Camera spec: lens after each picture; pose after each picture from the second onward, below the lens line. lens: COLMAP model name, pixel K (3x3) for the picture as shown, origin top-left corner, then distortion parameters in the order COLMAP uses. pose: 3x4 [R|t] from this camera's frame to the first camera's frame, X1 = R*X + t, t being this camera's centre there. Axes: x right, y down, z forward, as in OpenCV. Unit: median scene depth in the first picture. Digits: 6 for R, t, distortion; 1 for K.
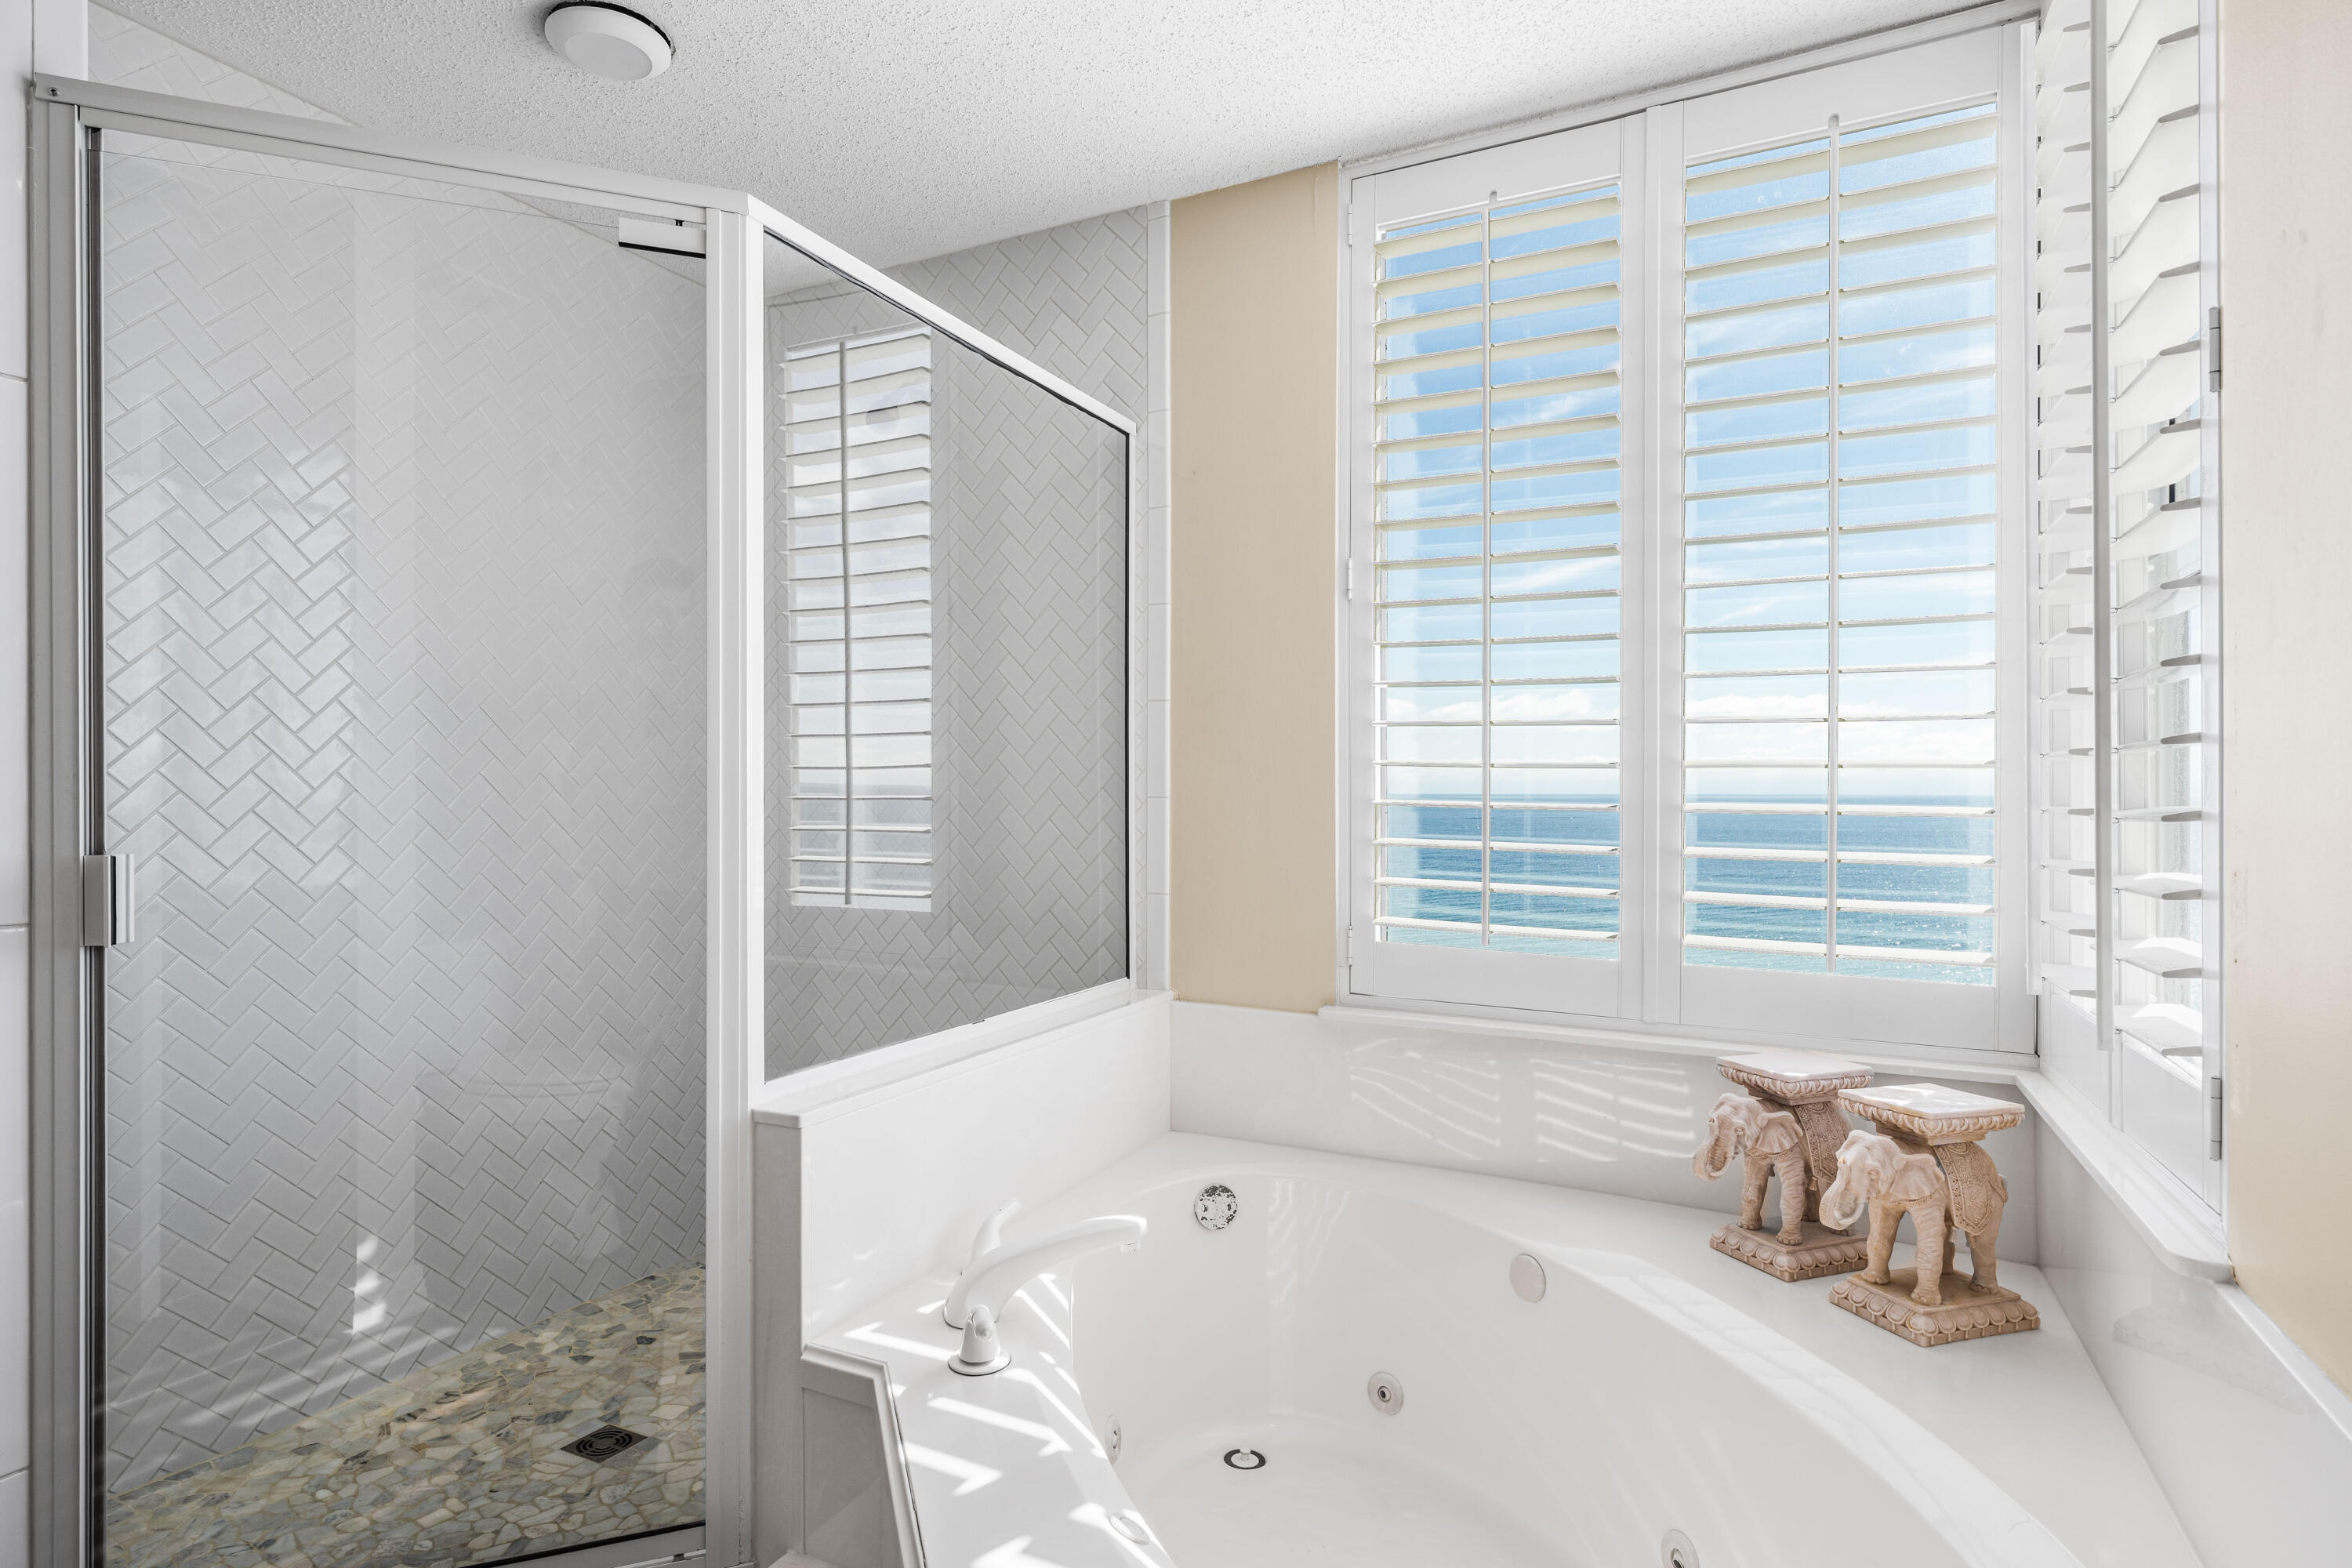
lens RADIAL K [[1245.5, 0, 1171.2], [0, 1245.5, 778.4], [0, 0, 1]] dist [-0.002154, -0.003258]
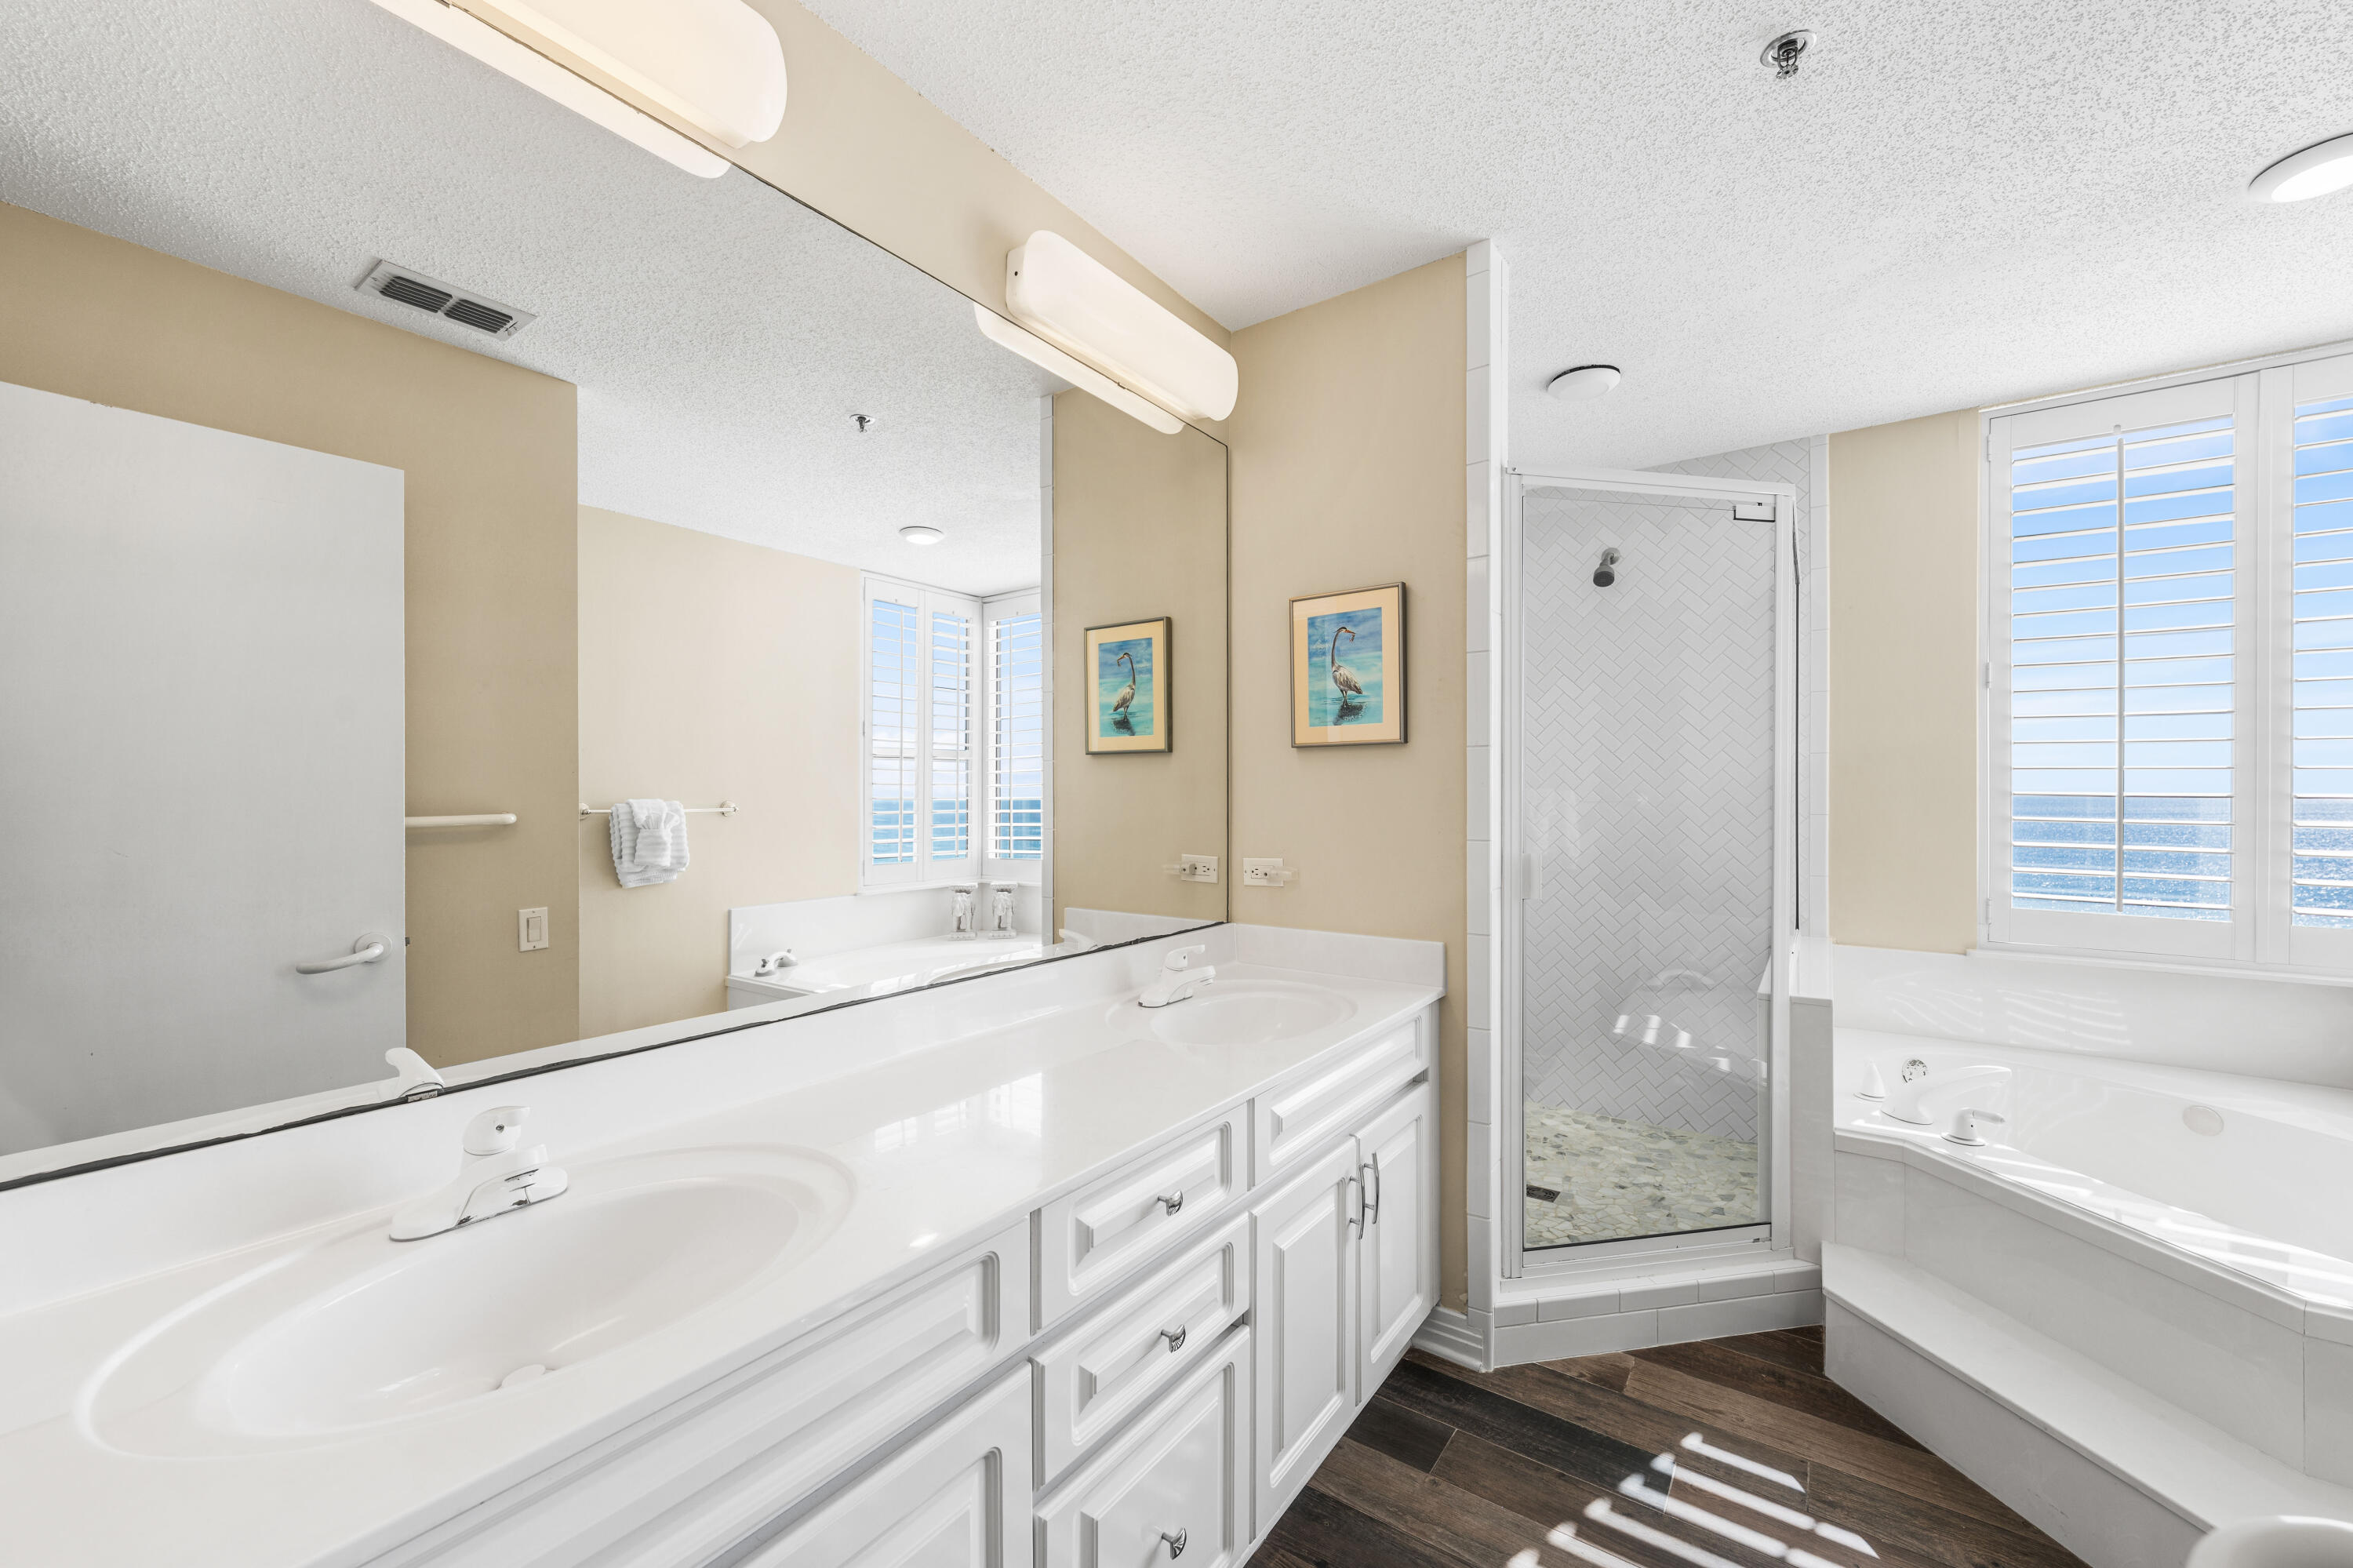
lens RADIAL K [[927.3, 0, 1172.9], [0, 927.3, 791.3], [0, 0, 1]] dist [-0.004001, -0.000291]
pose [[0.986075, -0.004998, -0.166225, -0.724271], [0.005959, 0.999968, 0.005286, -0.029711], [0.166193, -0.006203, 0.986074, -0.335704]]
